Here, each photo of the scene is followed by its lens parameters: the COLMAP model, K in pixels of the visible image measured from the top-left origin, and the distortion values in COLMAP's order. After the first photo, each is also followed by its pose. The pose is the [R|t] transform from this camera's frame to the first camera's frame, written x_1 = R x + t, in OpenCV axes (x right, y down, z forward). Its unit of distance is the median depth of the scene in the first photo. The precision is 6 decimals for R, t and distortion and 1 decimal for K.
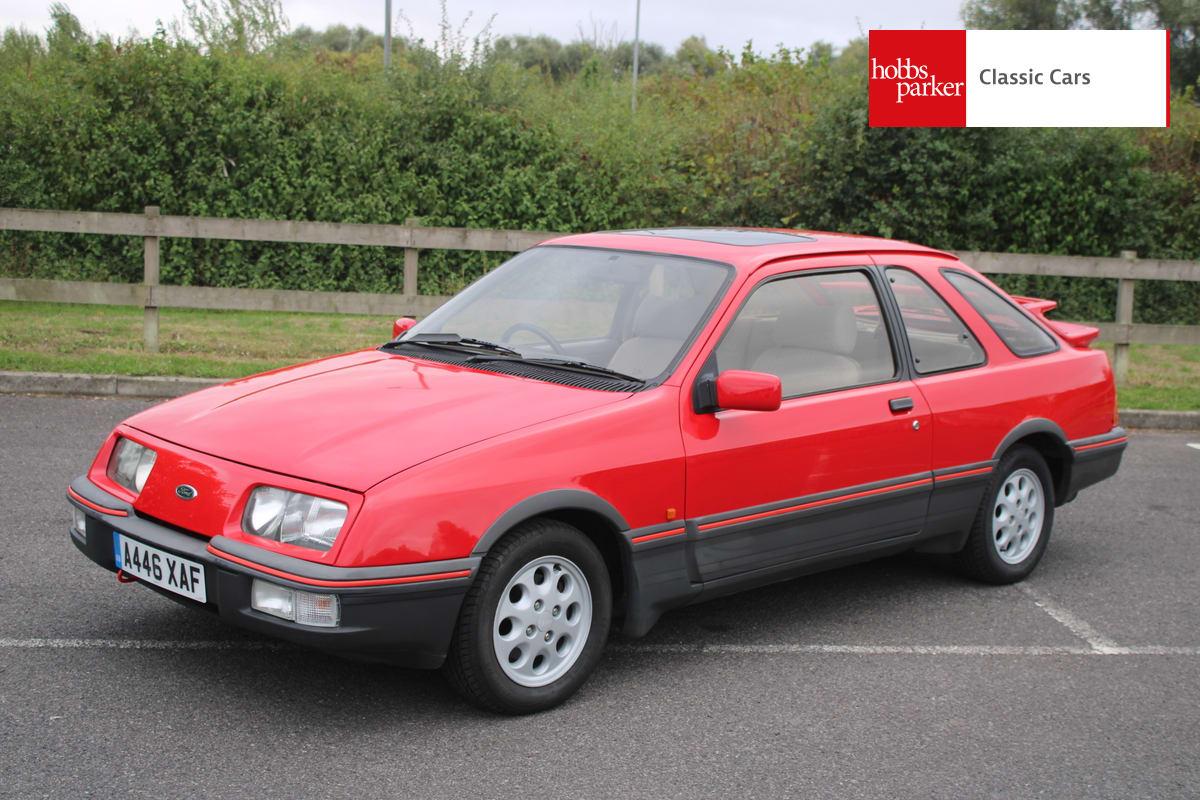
lens RADIAL K [[1736.9, 0, 583.4], [0, 1736.9, 372.9], [0, 0, 1]] dist [-0.051119, 0.000000]
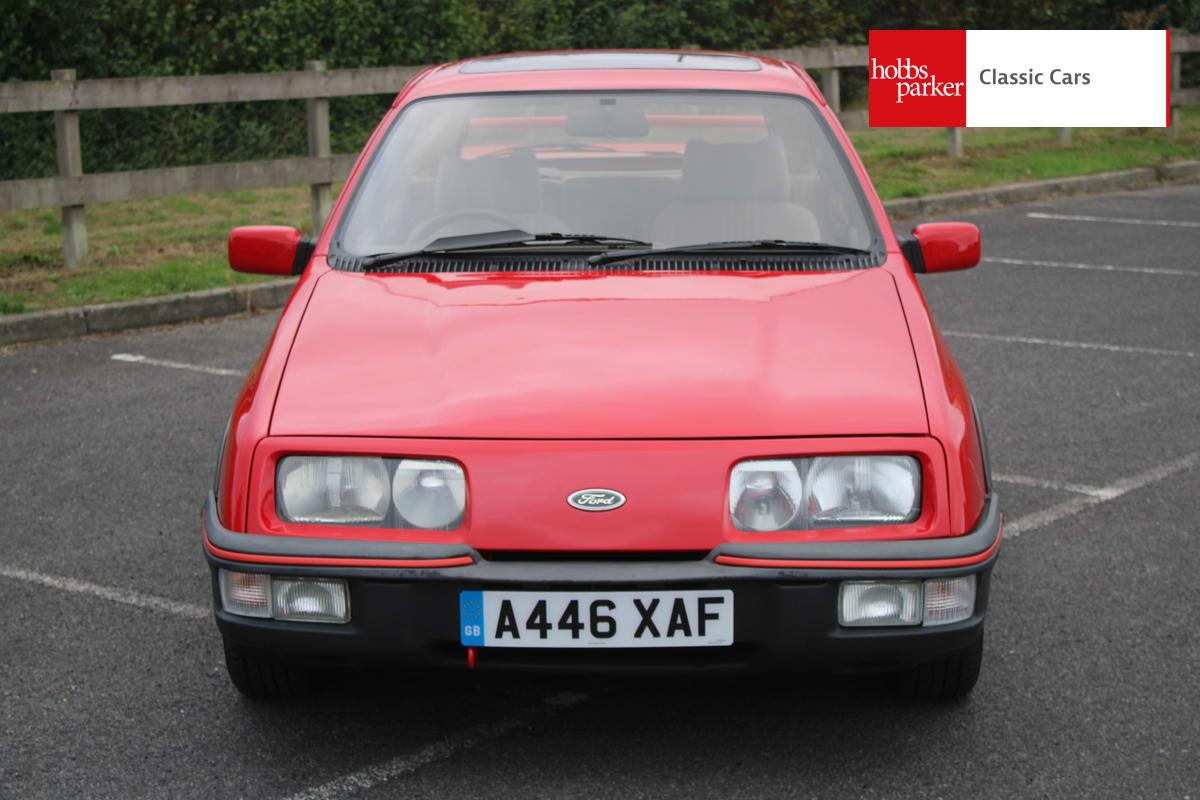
lens RADIAL K [[2452.5, 0, 609.8], [0, 2452.5, 406.2], [0, 0, 1]] dist [0.055169, 0.000000]
pose [[0.688709, -0.172537, 0.704209, -0.743958], [0.124925, 0.984985, 0.119154, -0.064963], [-0.714194, 0.005911, 0.699923, 0.293391]]
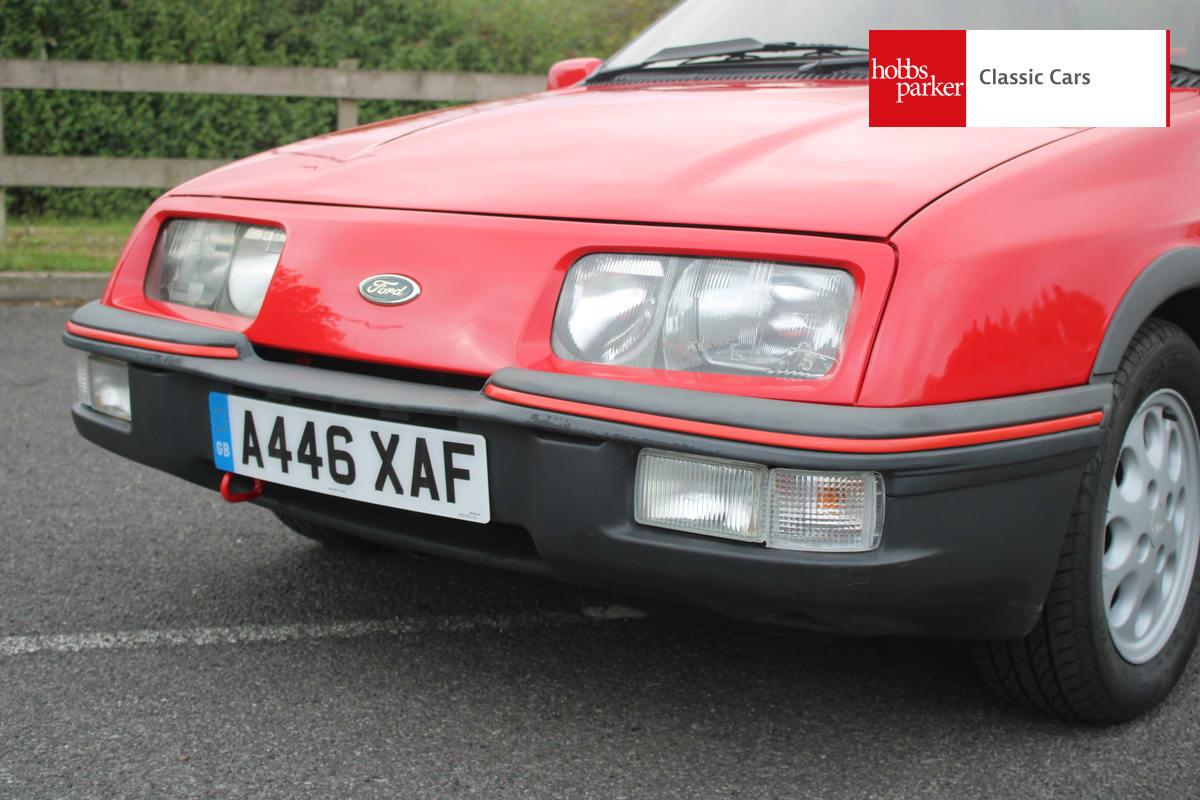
lens RADIAL K [[1736.9, 0, 587.4], [0, 1736.9, 386.2], [0, 0, 1]] dist [-0.051119, 0.000000]
pose [[0.988777, -0.043366, 0.142963, -0.207721], [0.040401, 0.998905, 0.023575, 0.072684], [-0.143829, -0.017535, 0.989447, 0.460216]]
